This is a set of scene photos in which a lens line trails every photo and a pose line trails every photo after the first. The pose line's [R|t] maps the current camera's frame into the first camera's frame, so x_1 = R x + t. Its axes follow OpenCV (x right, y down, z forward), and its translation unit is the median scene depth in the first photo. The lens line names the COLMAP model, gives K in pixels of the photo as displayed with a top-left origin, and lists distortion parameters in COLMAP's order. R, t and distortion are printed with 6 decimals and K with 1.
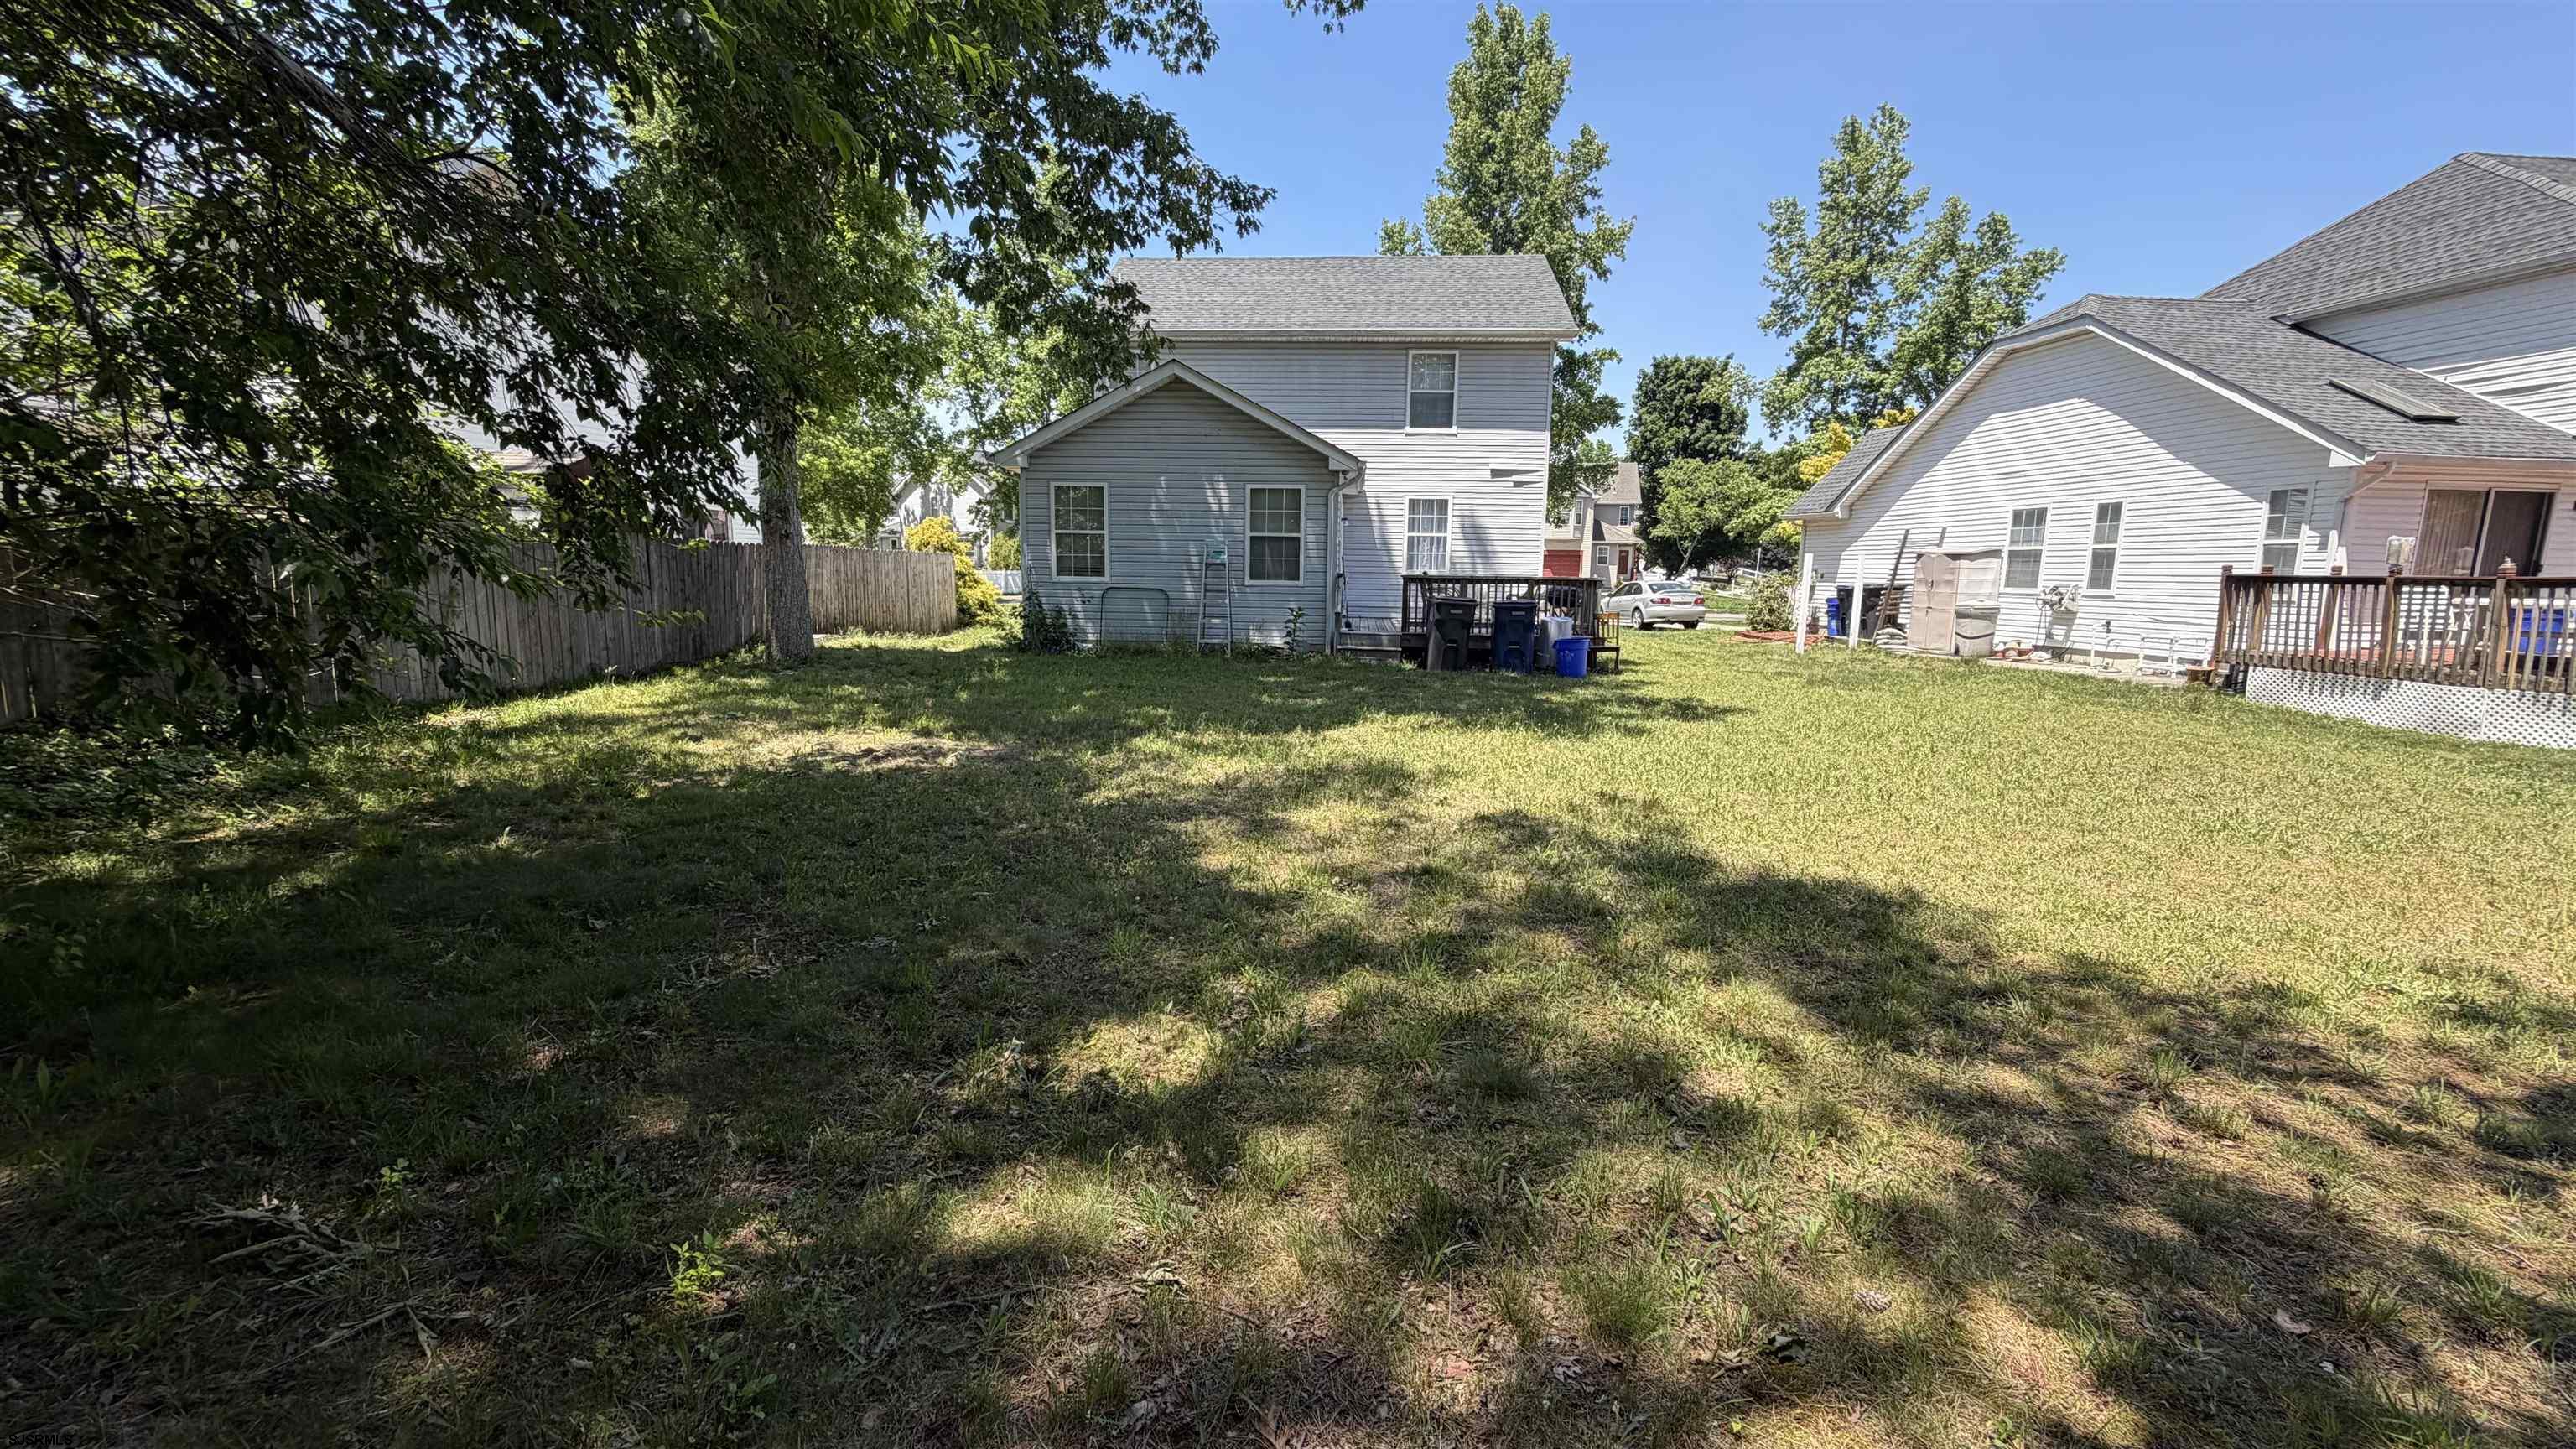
lens RADIAL K [[1026.1, 0, 1299.6], [0, 1026.1, 730.0], [0, 0, 1]] dist [-0.006856, 0.001155]
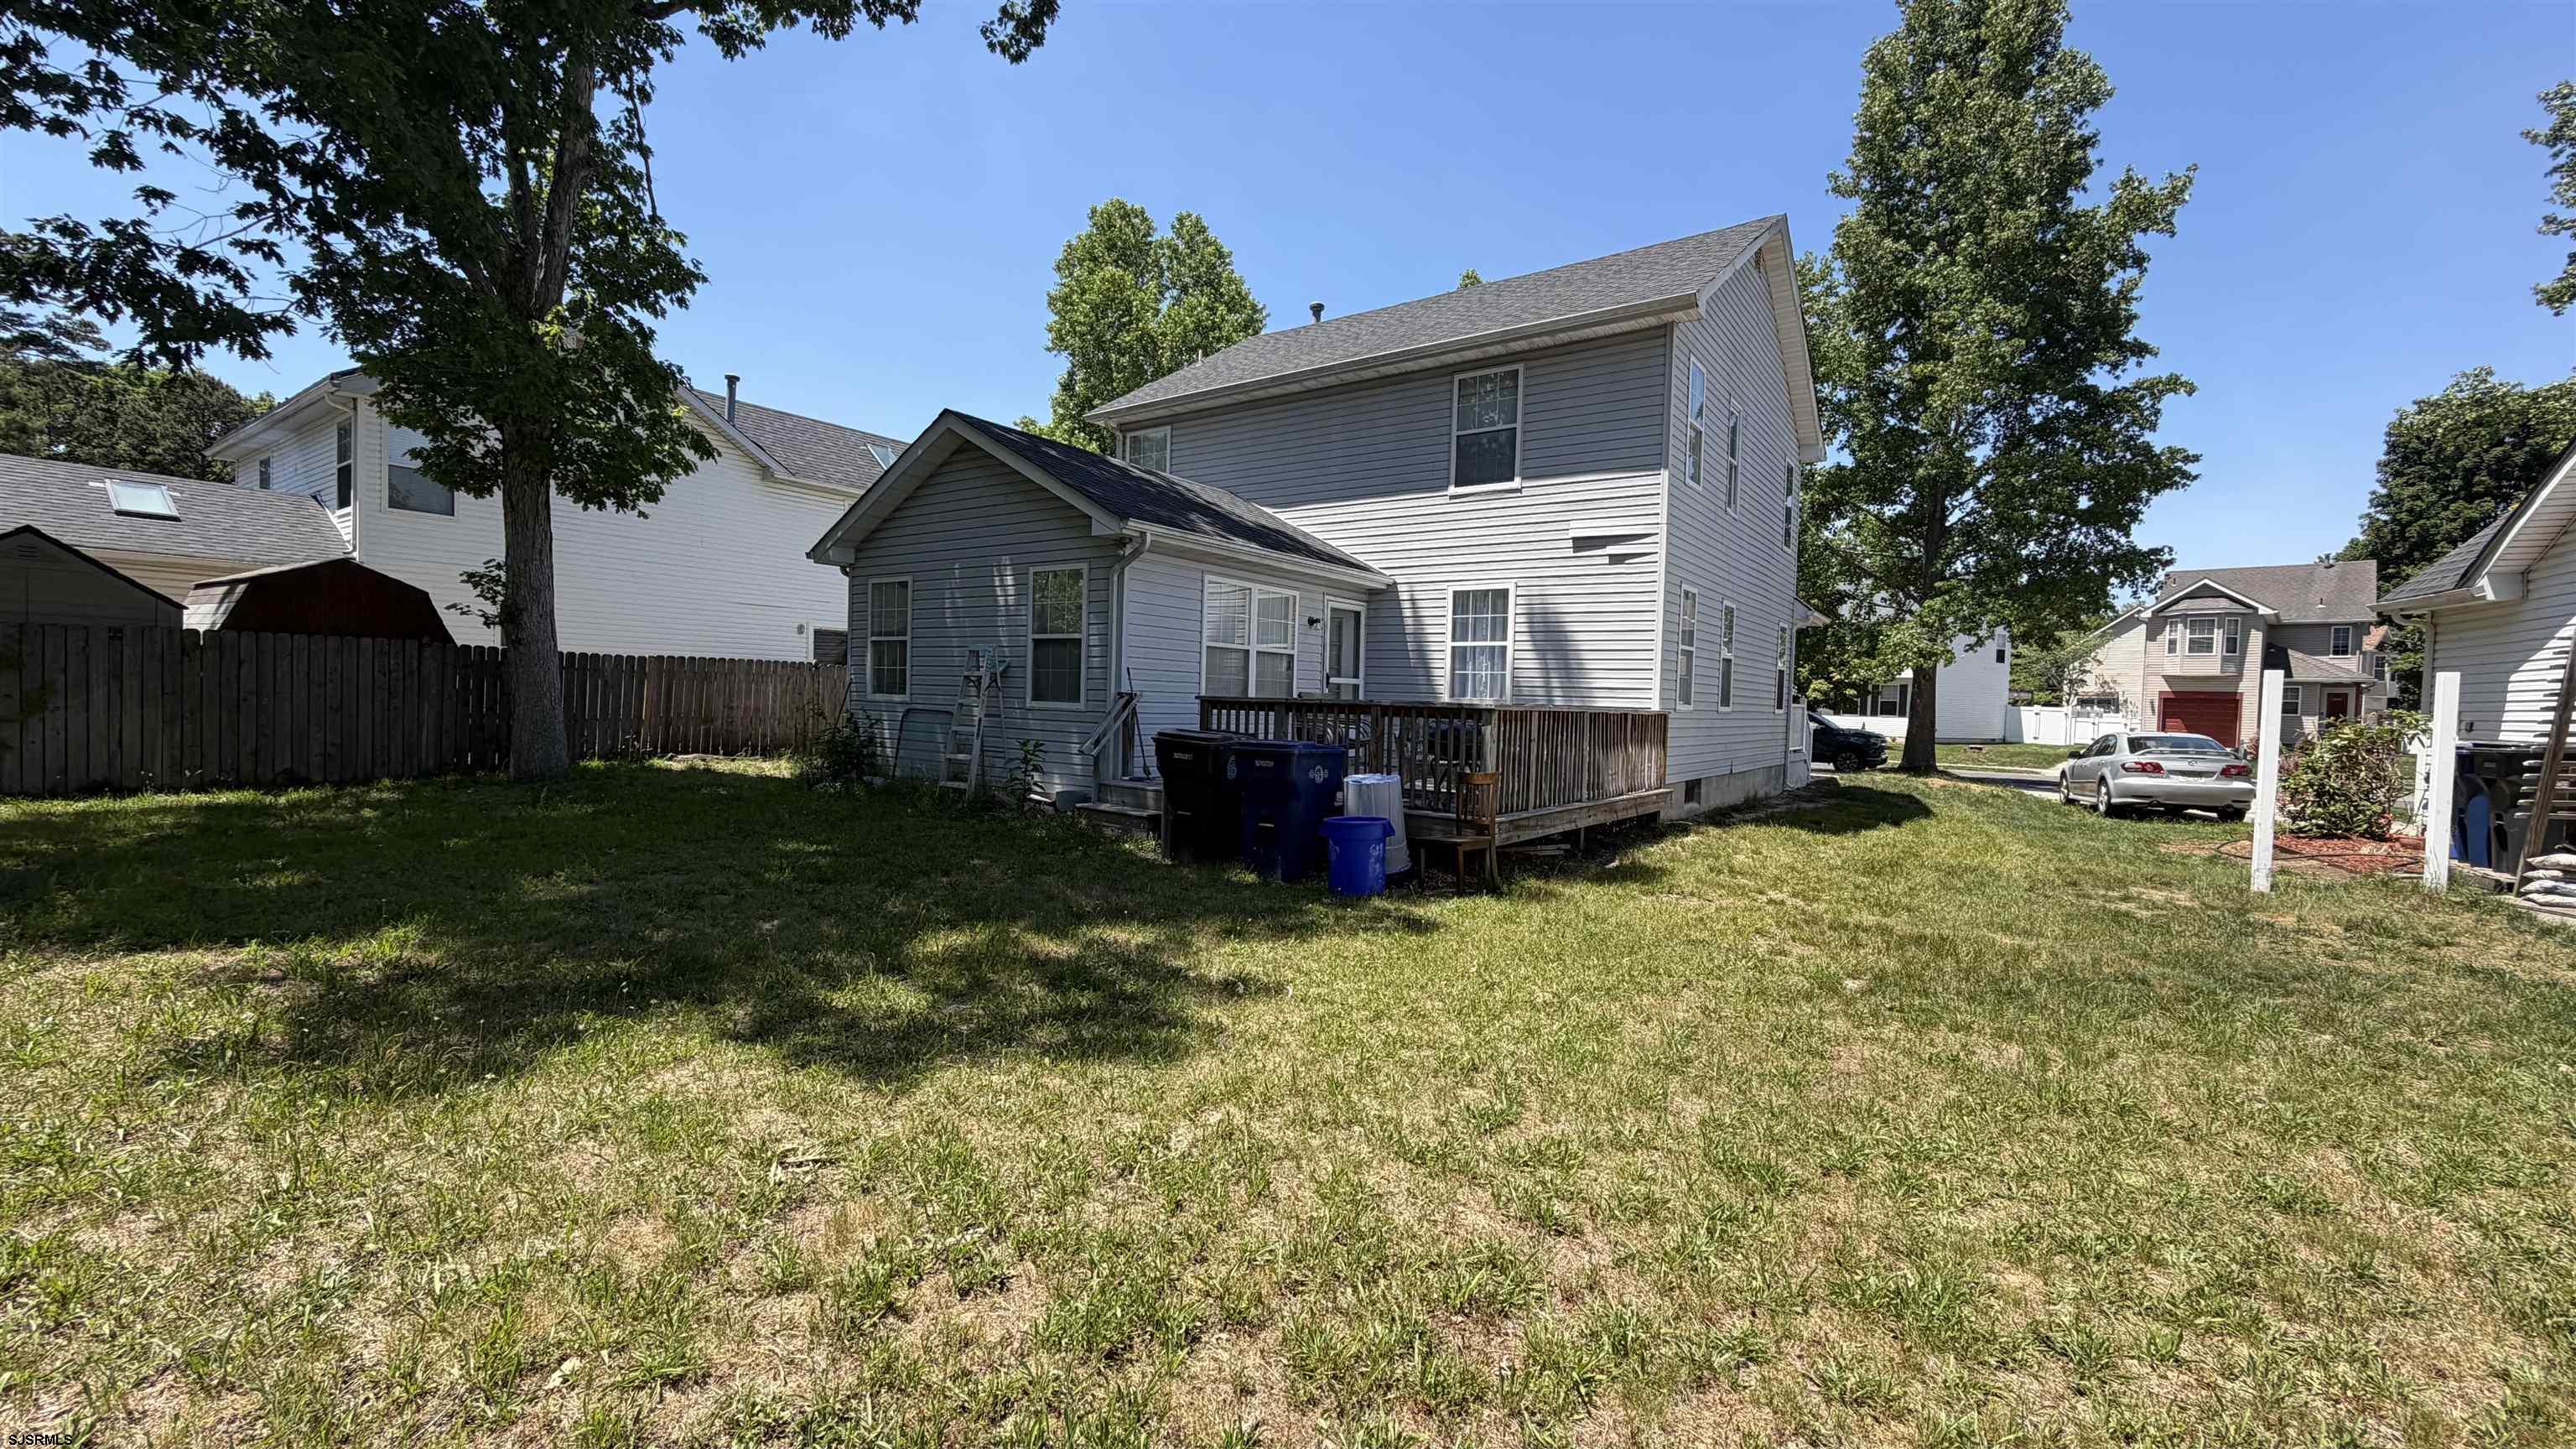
lens RADIAL K [[1026.1, 0, 1282.5], [0, 1026.1, 733.9], [0, 0, 1]] dist [-0.006856, 0.001155]
pose [[0.838111, 0.030377, -0.544653, 0.377595], [-0.102885, 0.989331, -0.103141, -0.054364], [0.535709, 0.142480, 0.832295, 0.401692]]
